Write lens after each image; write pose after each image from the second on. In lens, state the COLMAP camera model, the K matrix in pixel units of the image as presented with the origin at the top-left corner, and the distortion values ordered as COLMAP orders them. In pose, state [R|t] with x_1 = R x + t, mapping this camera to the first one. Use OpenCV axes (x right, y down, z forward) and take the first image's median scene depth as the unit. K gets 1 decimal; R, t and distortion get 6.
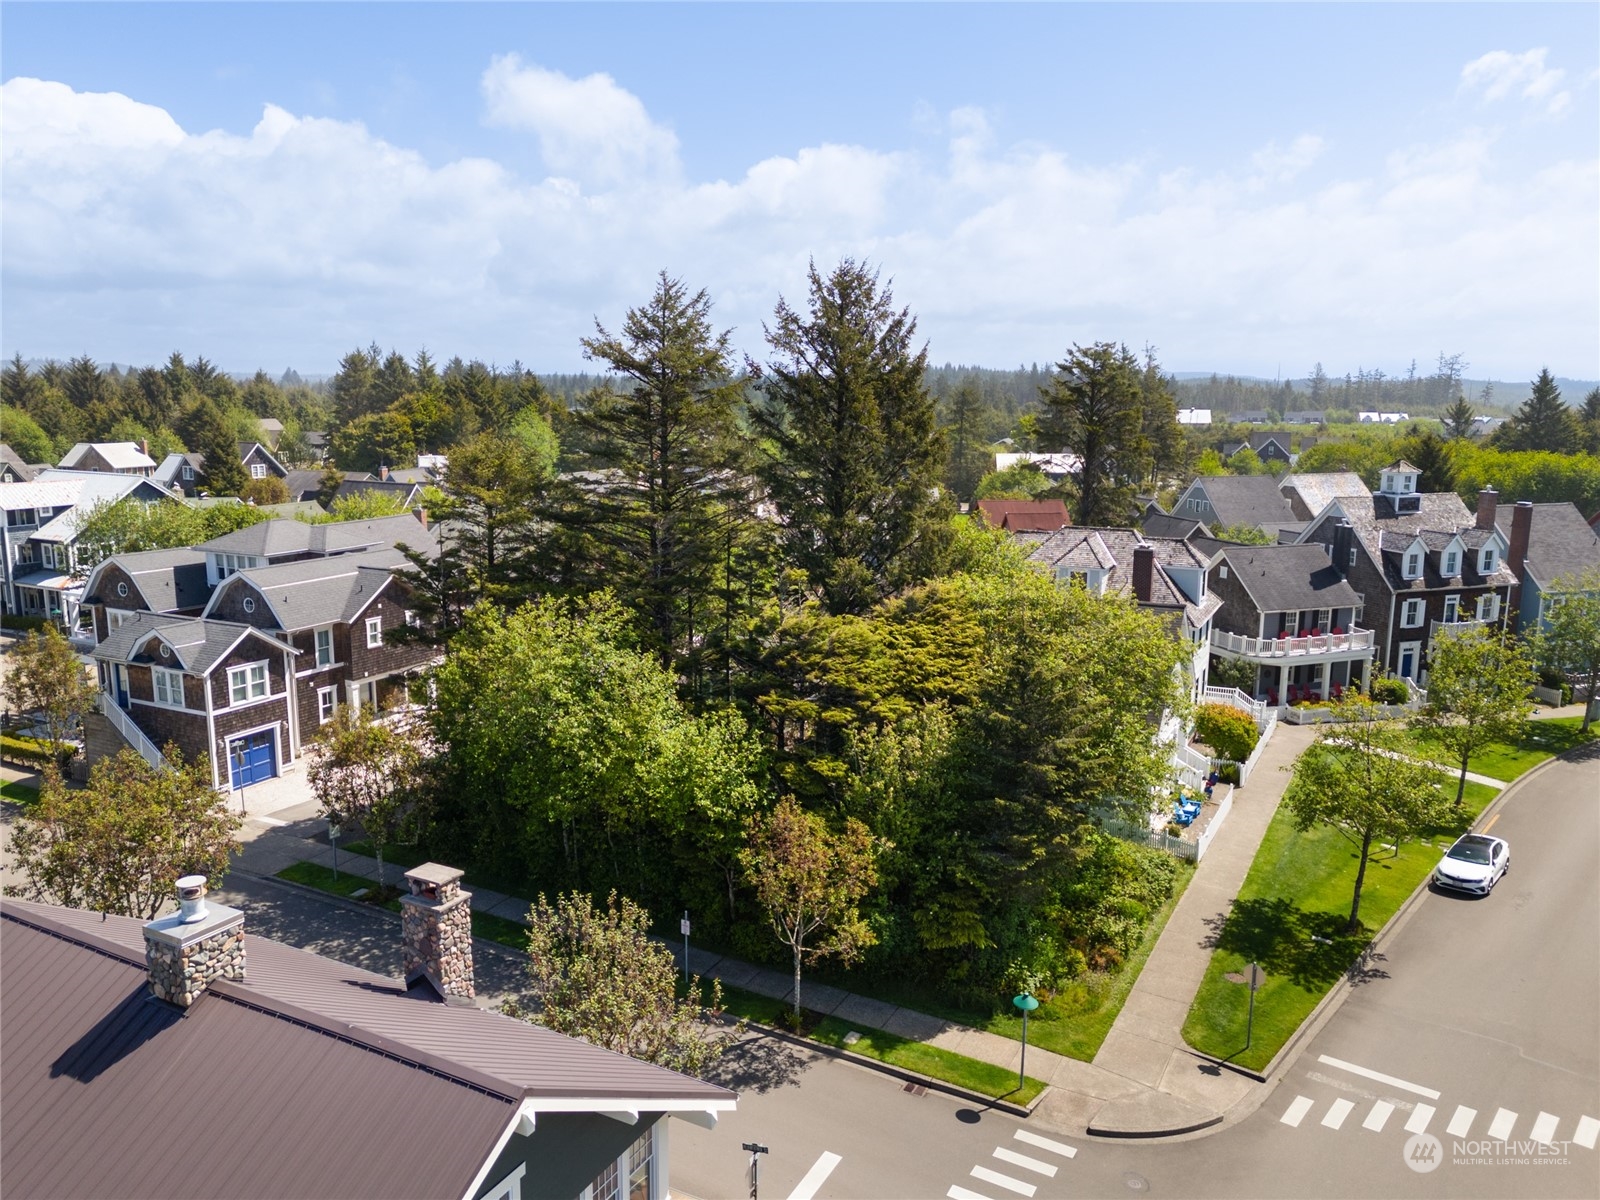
lens RADIAL K [[1166.3, 0, 800.0], [0, 1166.3, 600.0], [0, 0, 1]] dist [0.077729, -0.065169]
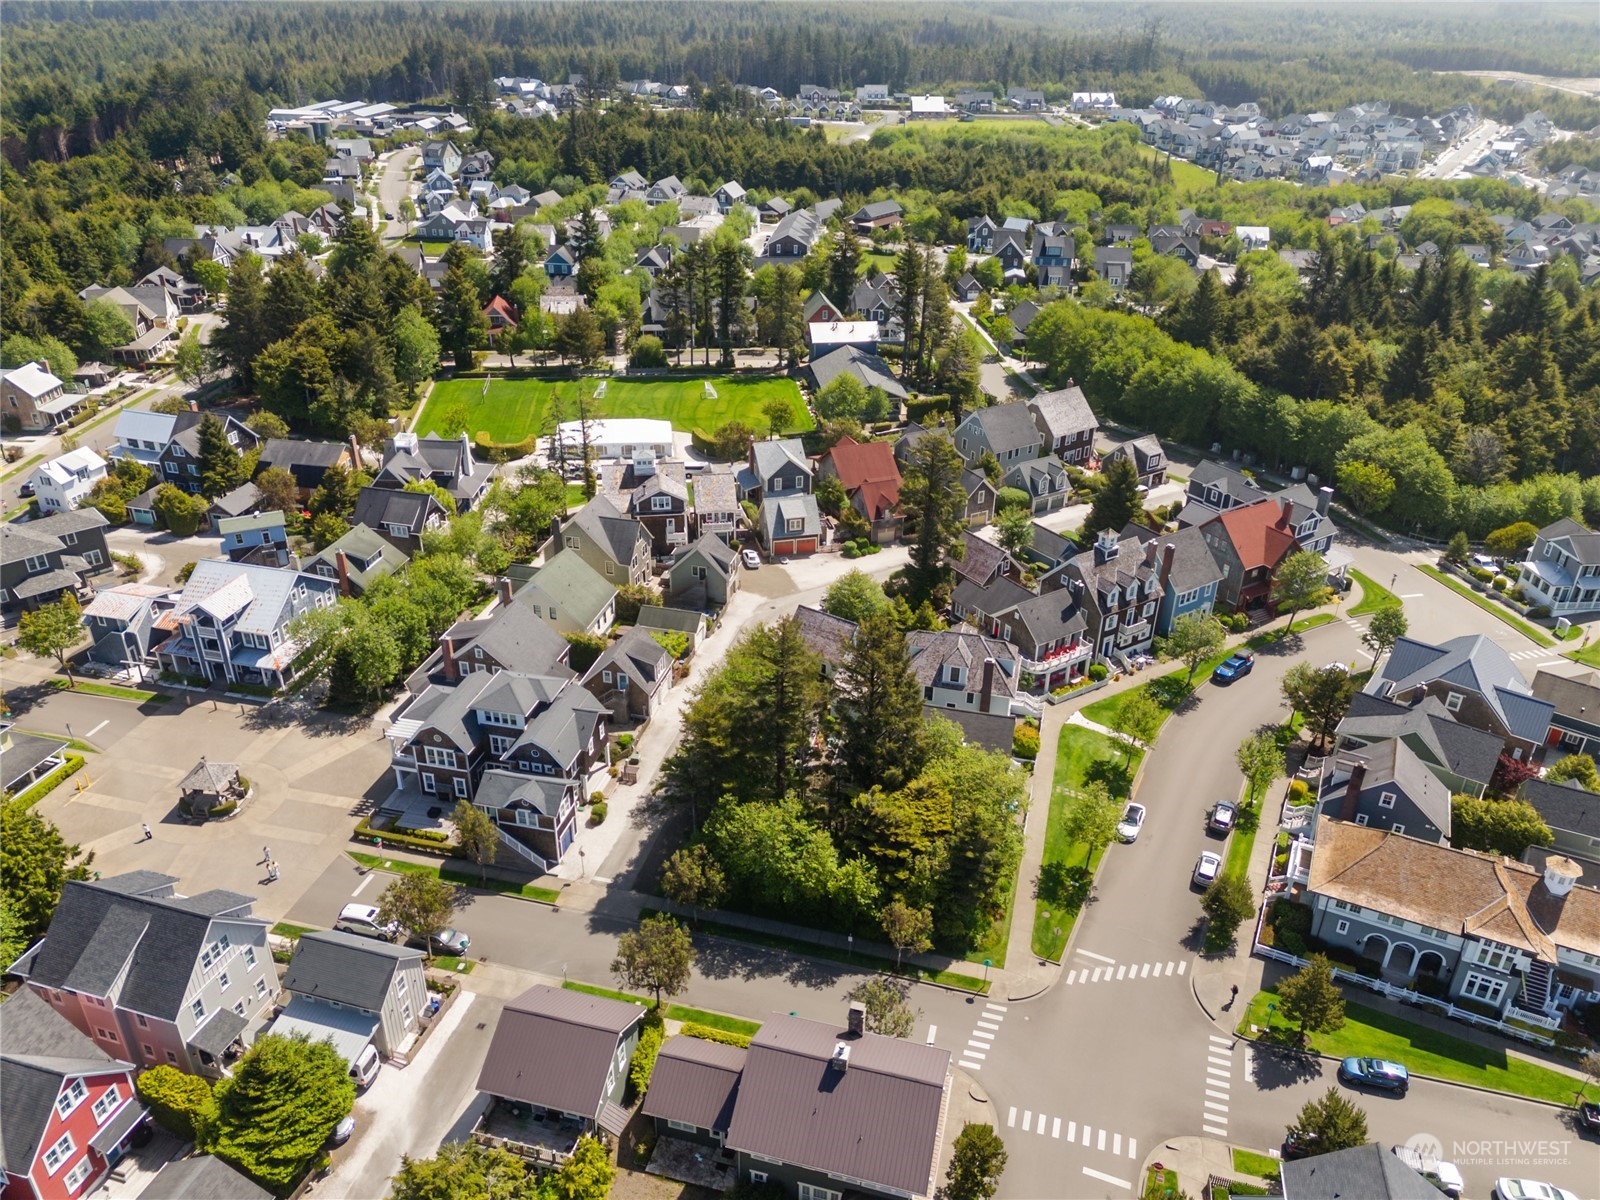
lens RADIAL K [[1166.3, 0, 800.0], [0, 1166.3, 600.0], [0, 0, 1]] dist [0.077729, -0.065169]
pose [[0.971649, -0.106222, 0.211222, -0.608517], [0.032758, 0.945259, 0.324674, -1.146726], [-0.234147, -0.308550, 0.921939, -1.011564]]
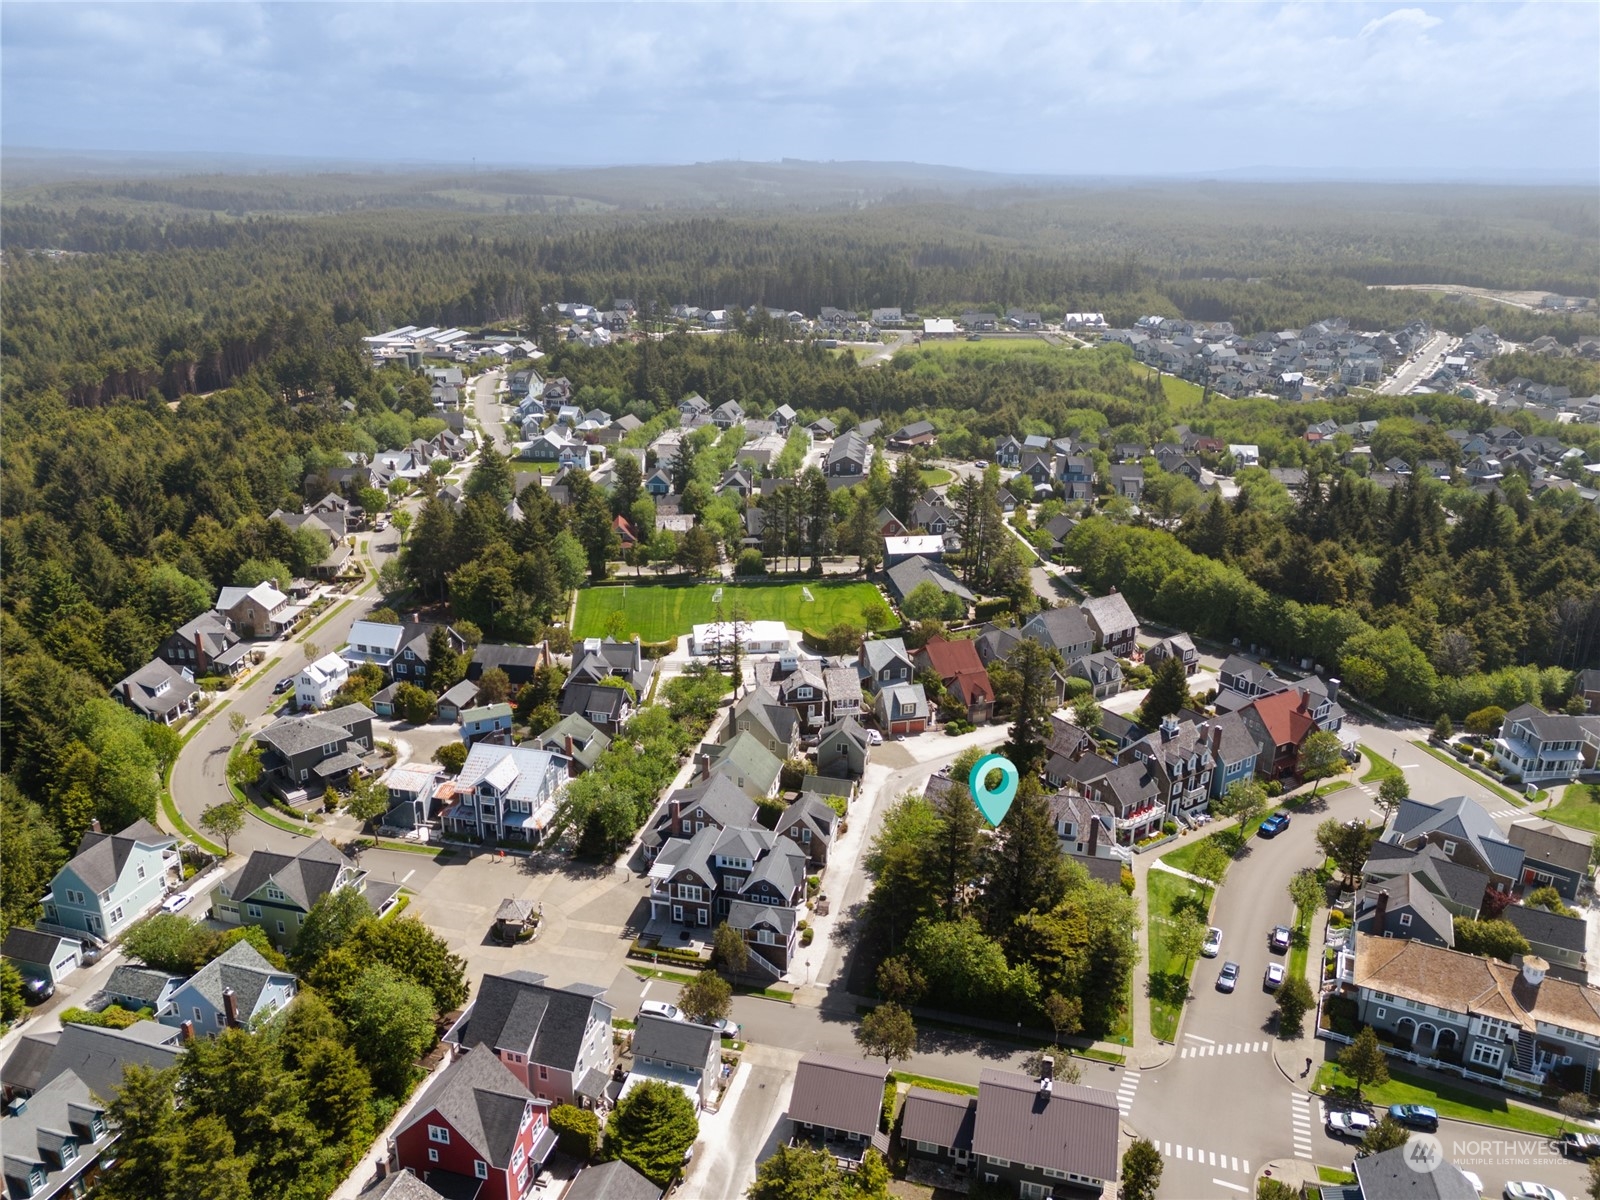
lens RADIAL K [[1166.3, 0, 800.0], [0, 1166.3, 600.0], [0, 0, 1]] dist [0.077729, -0.065169]
pose [[0.969404, -0.080480, 0.231905, -1.308710], [0.037625, 0.982279, 0.183611, -1.477692], [-0.242572, -0.169268, 0.955252, -1.790446]]
